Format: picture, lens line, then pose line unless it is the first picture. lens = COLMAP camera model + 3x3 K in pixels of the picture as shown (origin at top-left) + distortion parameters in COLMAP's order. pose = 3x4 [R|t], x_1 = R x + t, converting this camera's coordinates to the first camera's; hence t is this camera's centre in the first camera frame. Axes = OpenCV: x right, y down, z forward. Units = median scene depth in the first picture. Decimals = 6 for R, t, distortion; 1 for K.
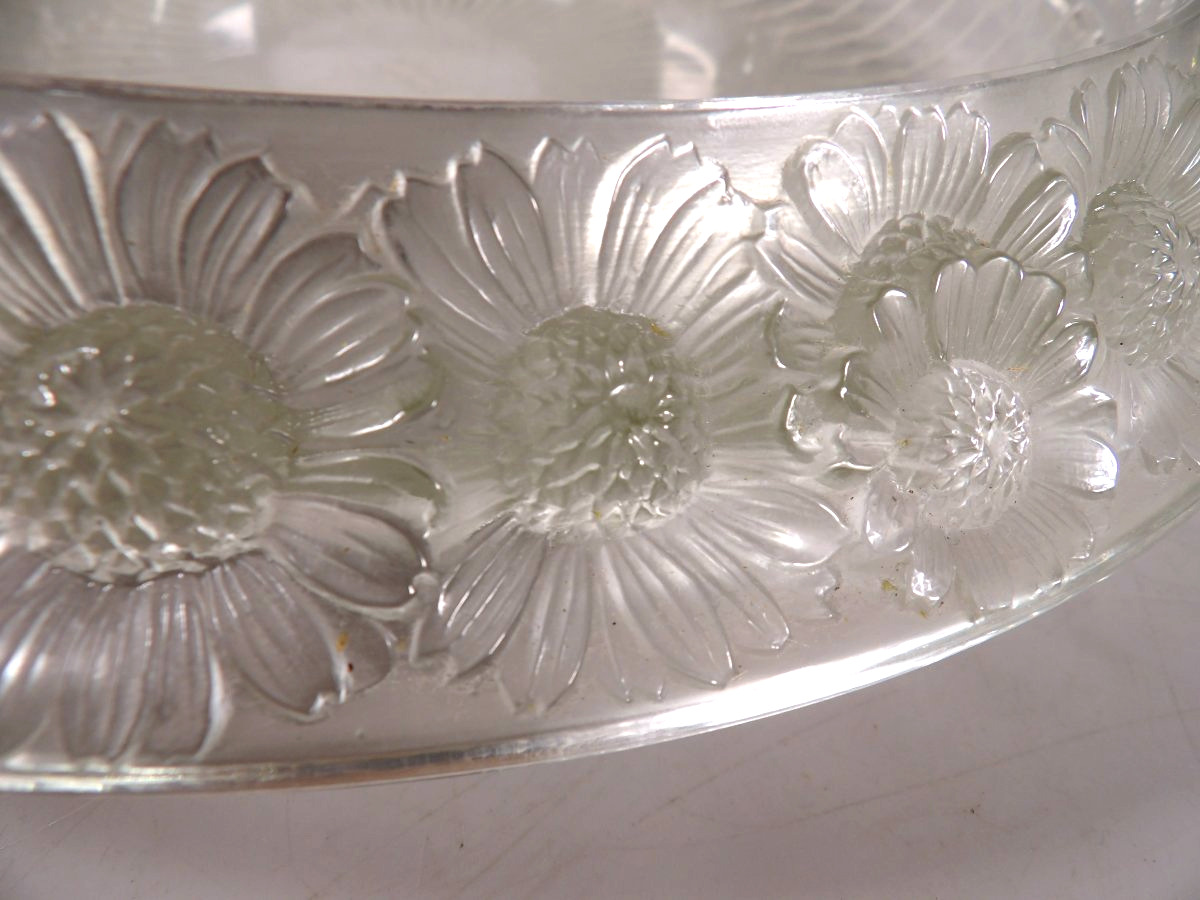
lens RADIAL K [[859.4, 0, 600.0], [0, 859.4, 450.0], [0, 0, 1]] dist [-0.001201, 0.004126]
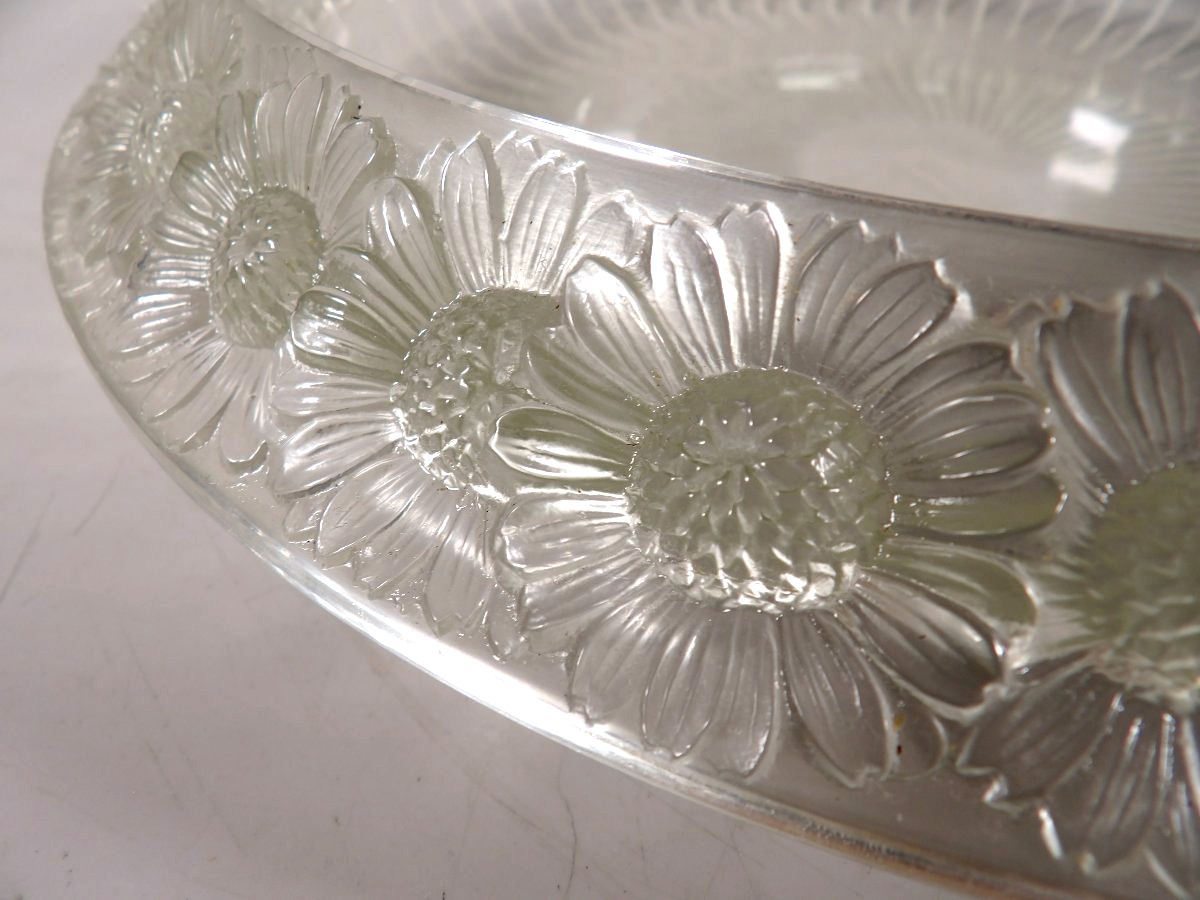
lens RADIAL K [[859.4, 0, 600.0], [0, 859.4, 450.0], [0, 0, 1]] dist [-0.001201, 0.004126]
pose [[0.895236, 0.225842, -0.384120, -0.295516], [-0.258509, 0.965378, -0.034895, 0.035535], [0.362940, 0.130538, 0.922624, -0.124518]]
